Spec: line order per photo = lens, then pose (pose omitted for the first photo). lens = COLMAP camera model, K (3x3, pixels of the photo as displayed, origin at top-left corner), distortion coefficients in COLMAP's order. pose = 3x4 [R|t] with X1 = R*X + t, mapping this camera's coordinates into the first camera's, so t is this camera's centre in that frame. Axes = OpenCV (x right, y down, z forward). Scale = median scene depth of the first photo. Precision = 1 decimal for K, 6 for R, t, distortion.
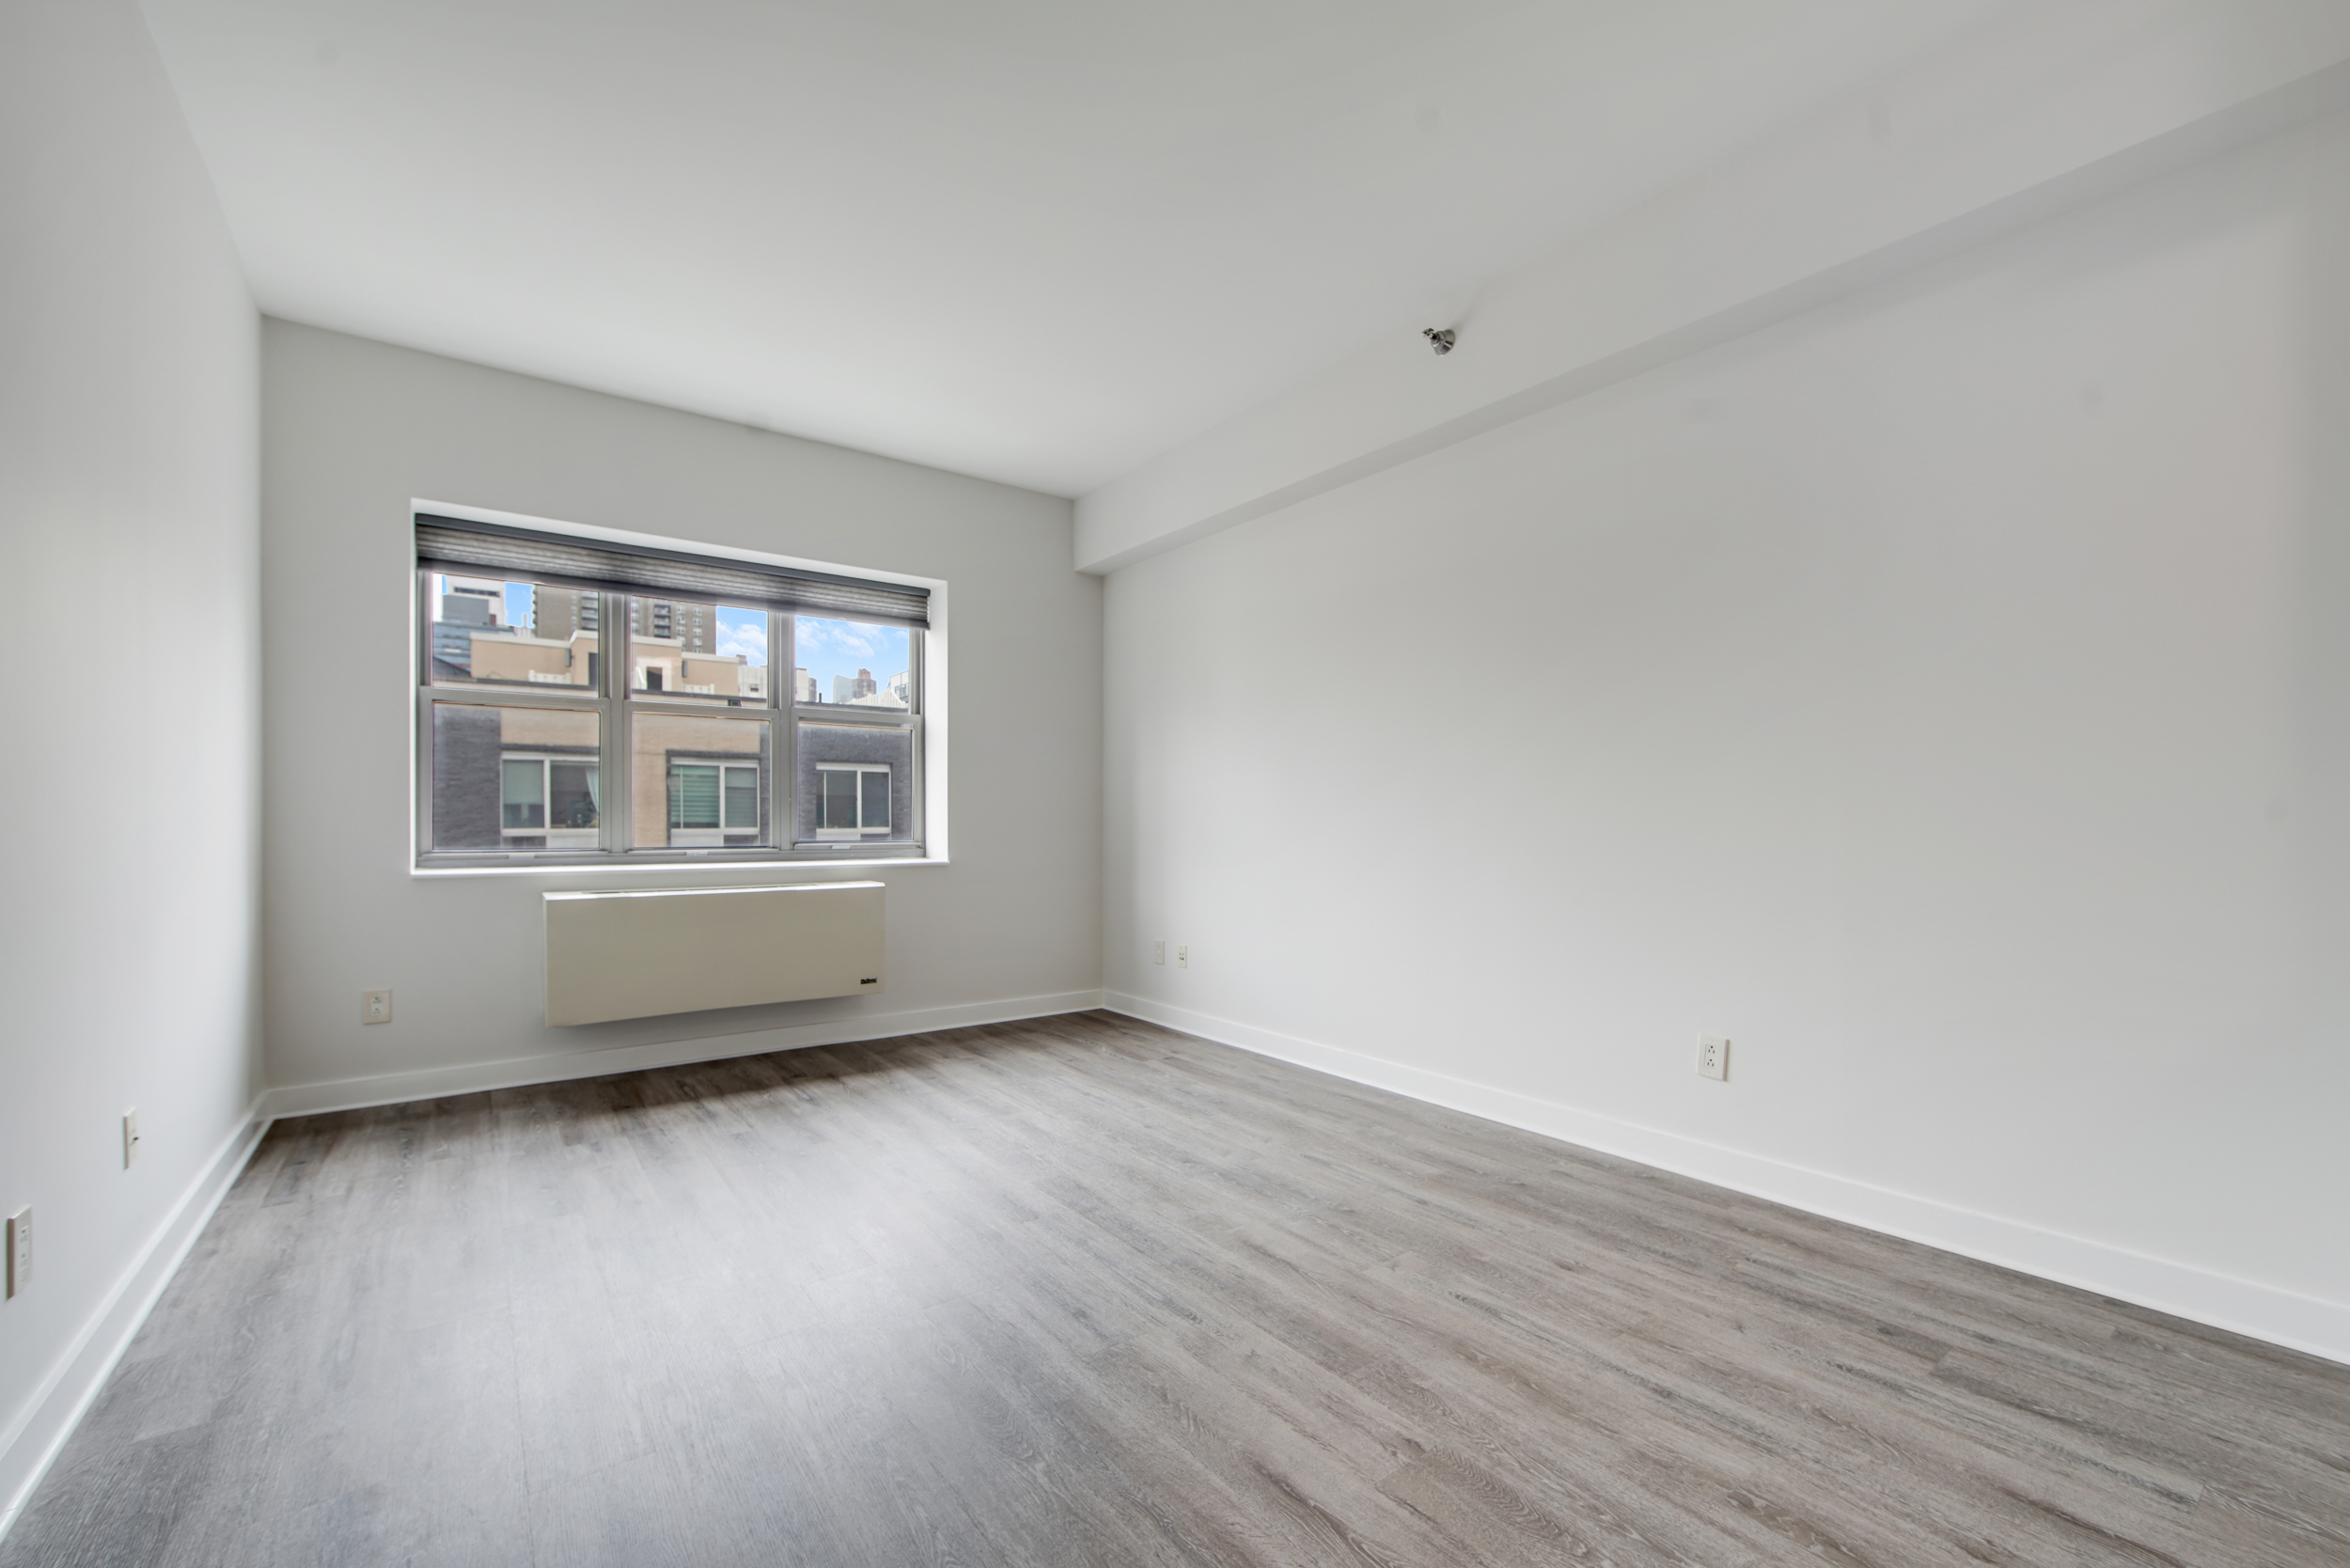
lens RADIAL K [[941.6, 0, 1180.7], [0, 941.6, 798.1], [0, 0, 1]] dist [-0.009564, -0.000030]
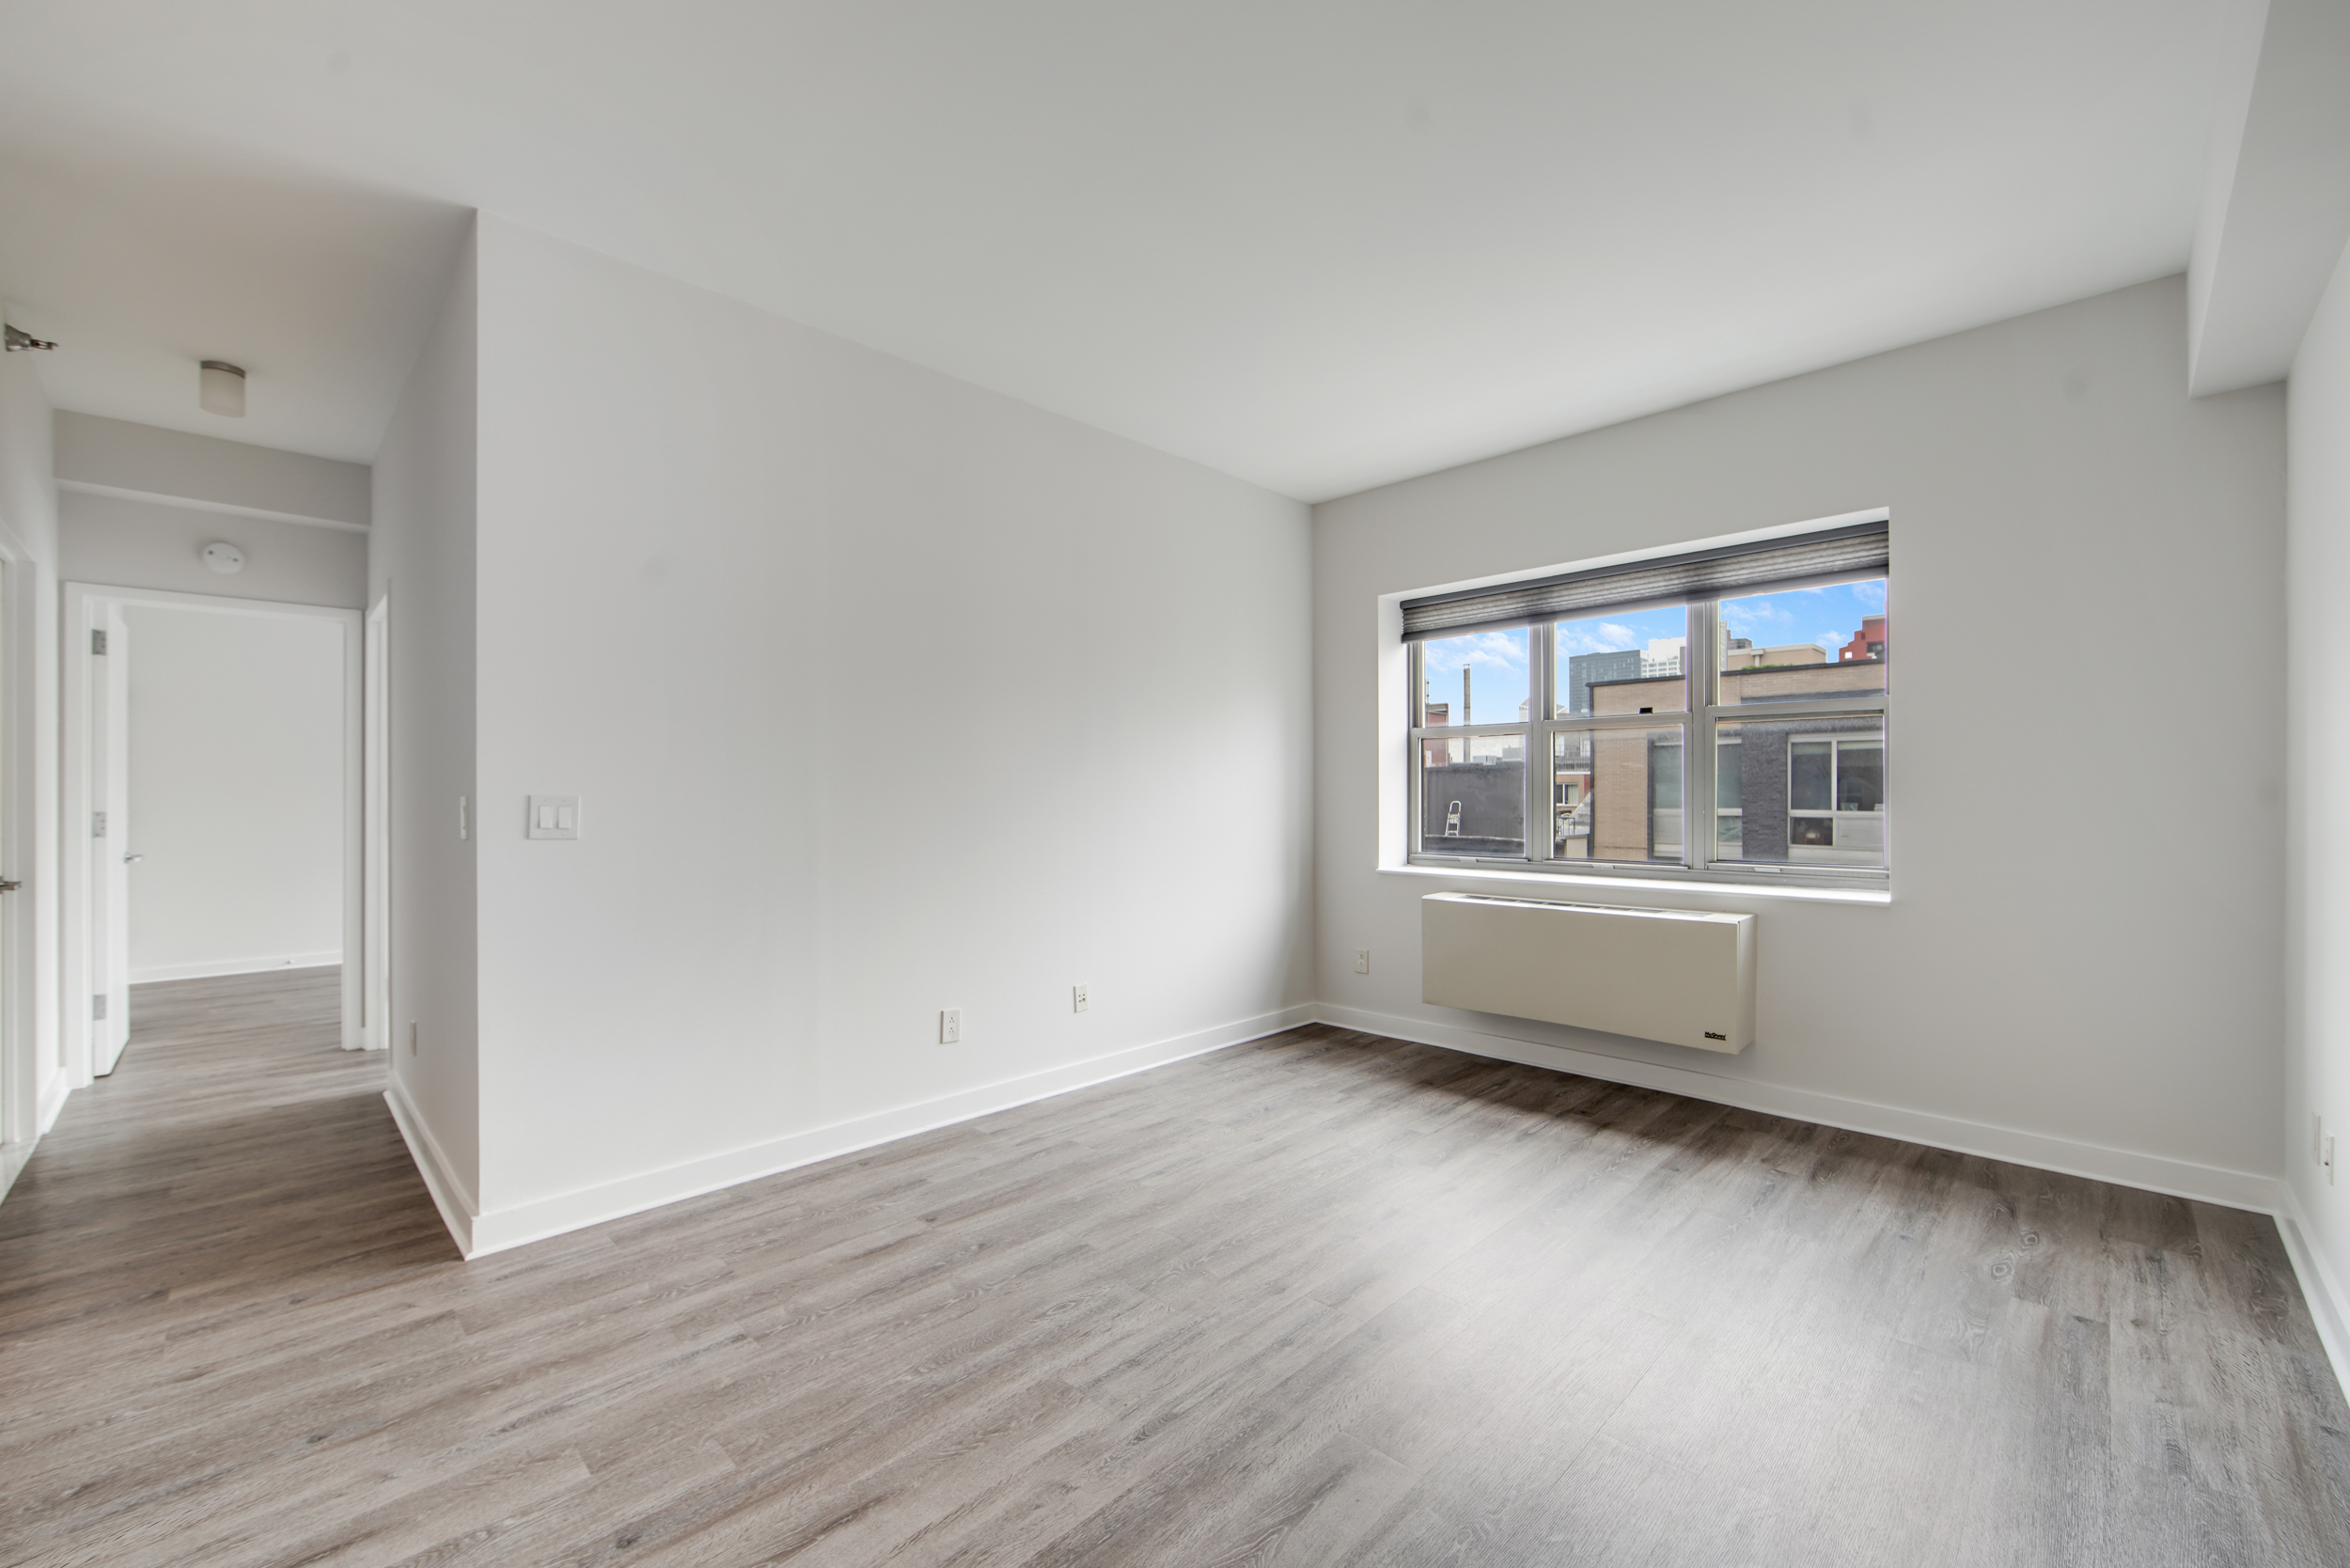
lens RADIAL K [[941.6, 0, 1180.7], [0, 941.6, 798.1], [0, 0, 1]] dist [-0.009564, -0.000030]
pose [[0.156257, 0.001988, -0.987714, 0.471332], [0.026546, 0.999628, 0.006212, -0.039032], [0.987360, -0.027190, 0.156146, 0.466317]]
